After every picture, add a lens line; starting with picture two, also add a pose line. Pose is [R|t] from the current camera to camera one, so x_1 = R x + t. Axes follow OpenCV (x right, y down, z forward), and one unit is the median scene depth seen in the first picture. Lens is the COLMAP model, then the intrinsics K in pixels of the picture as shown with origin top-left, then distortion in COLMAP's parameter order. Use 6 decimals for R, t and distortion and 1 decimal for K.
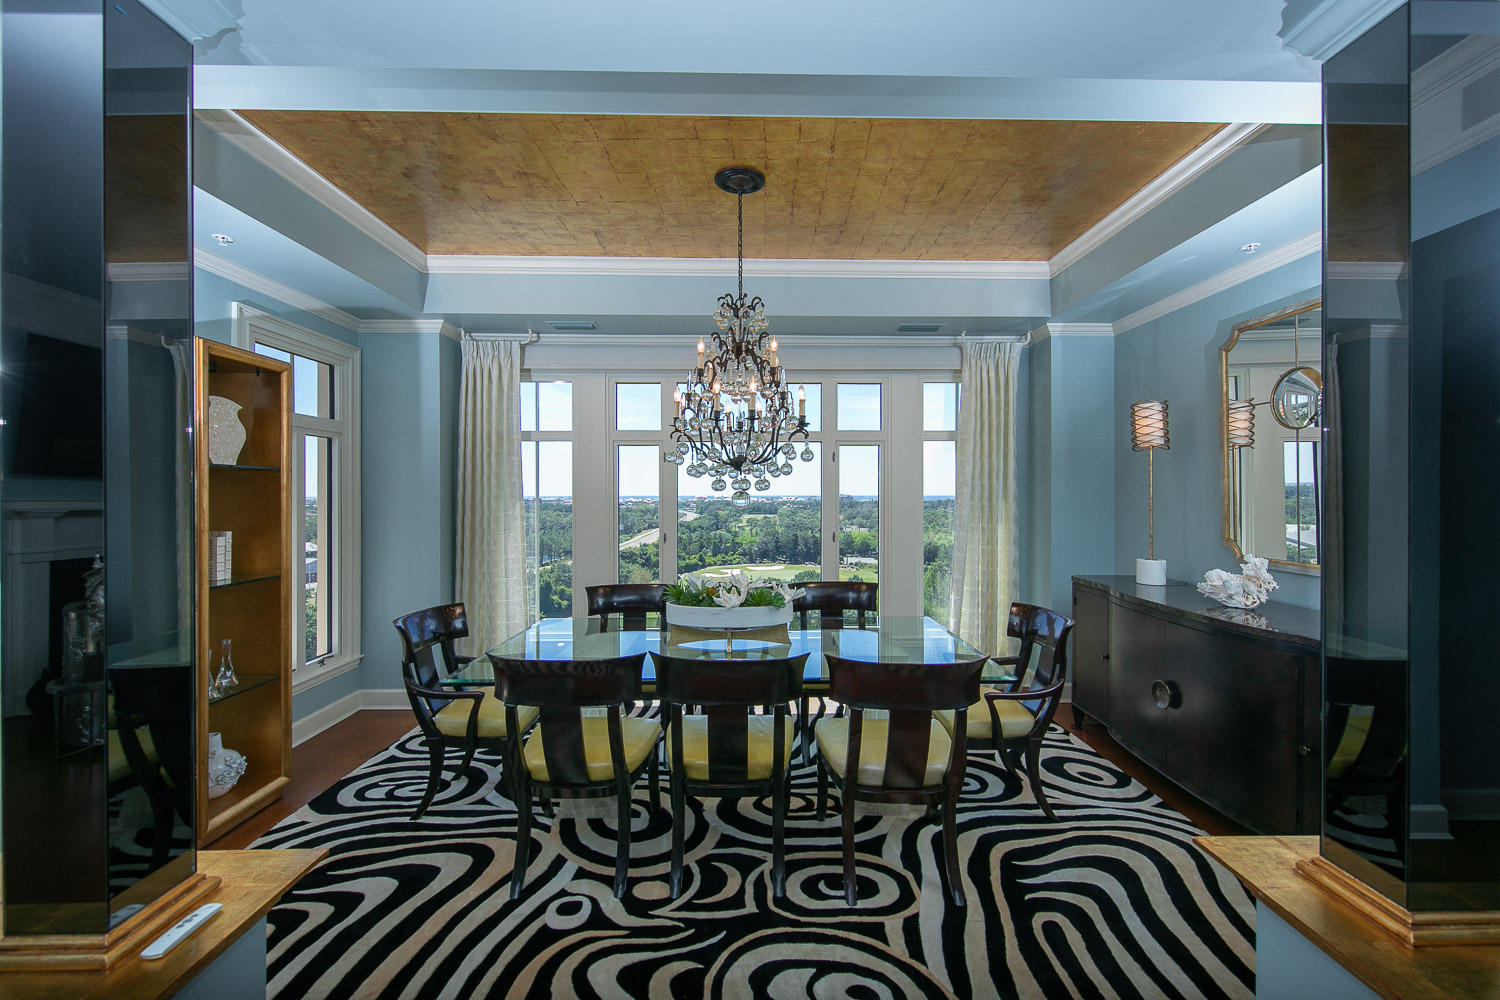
lens RADIAL K [[593.0, 0, 754.0], [0, 593.0, 494.5], [0, 0, 1]] dist [-0.000150, -0.000018]
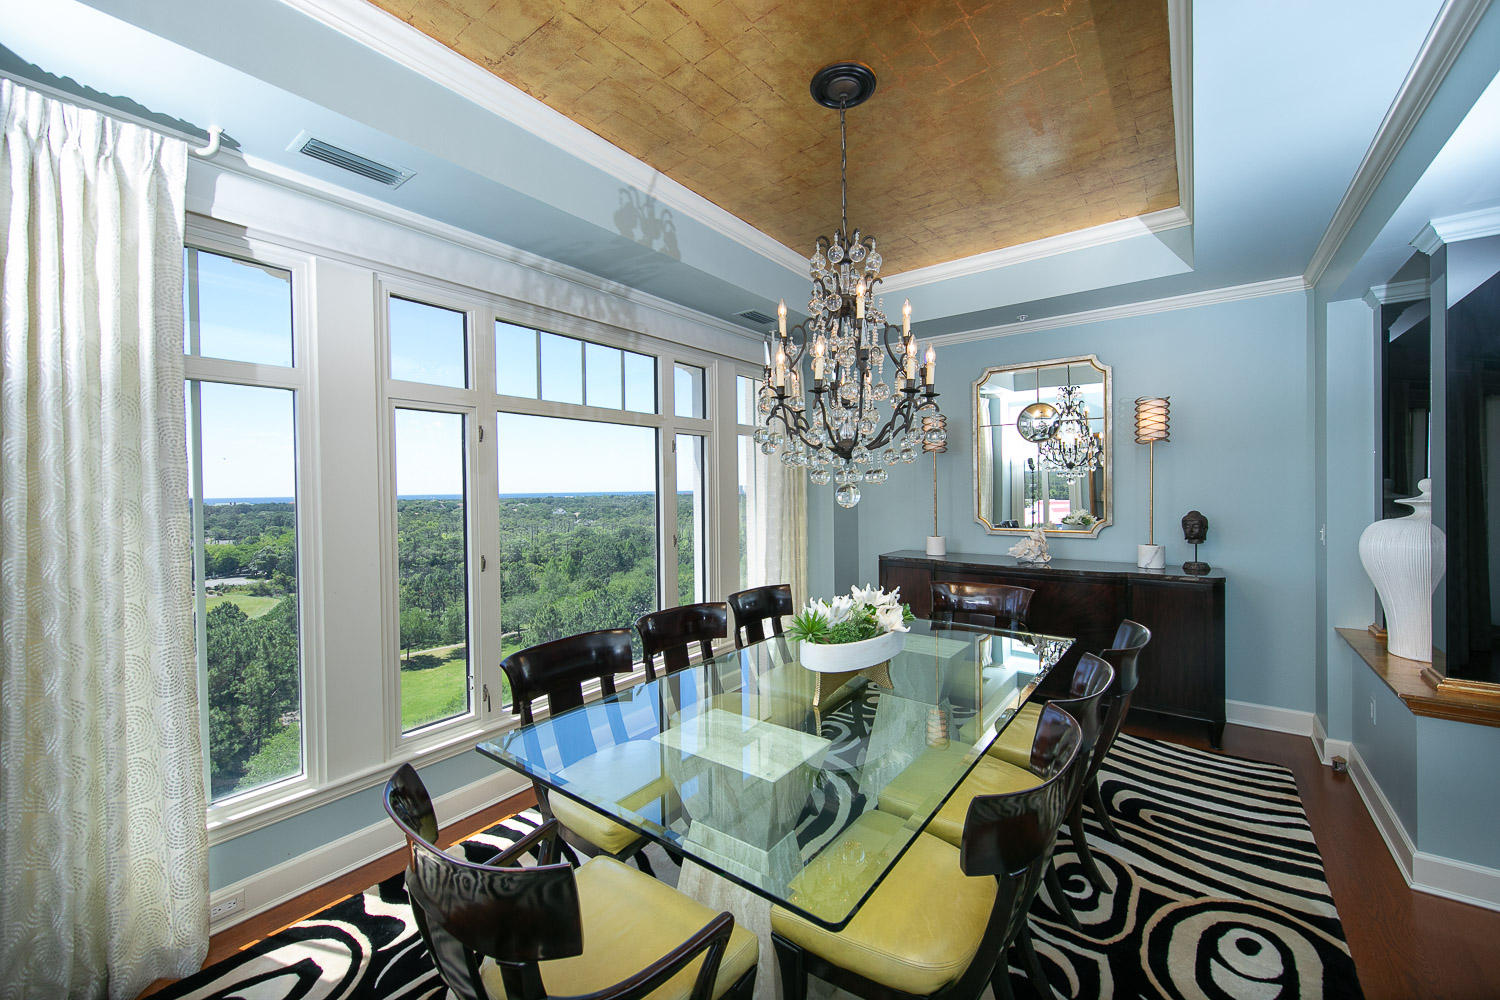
lens RADIAL K [[590.2, 0, 747.9], [0, 590.2, 493.4], [0, 0, 1]] dist [0.000641, 0.000026]
pose [[0.618011, -0.021125, 0.785886, -0.547510], [0.019032, 0.999748, 0.011907, -0.005508], [-0.785939, 0.007598, 0.618257, 0.473866]]
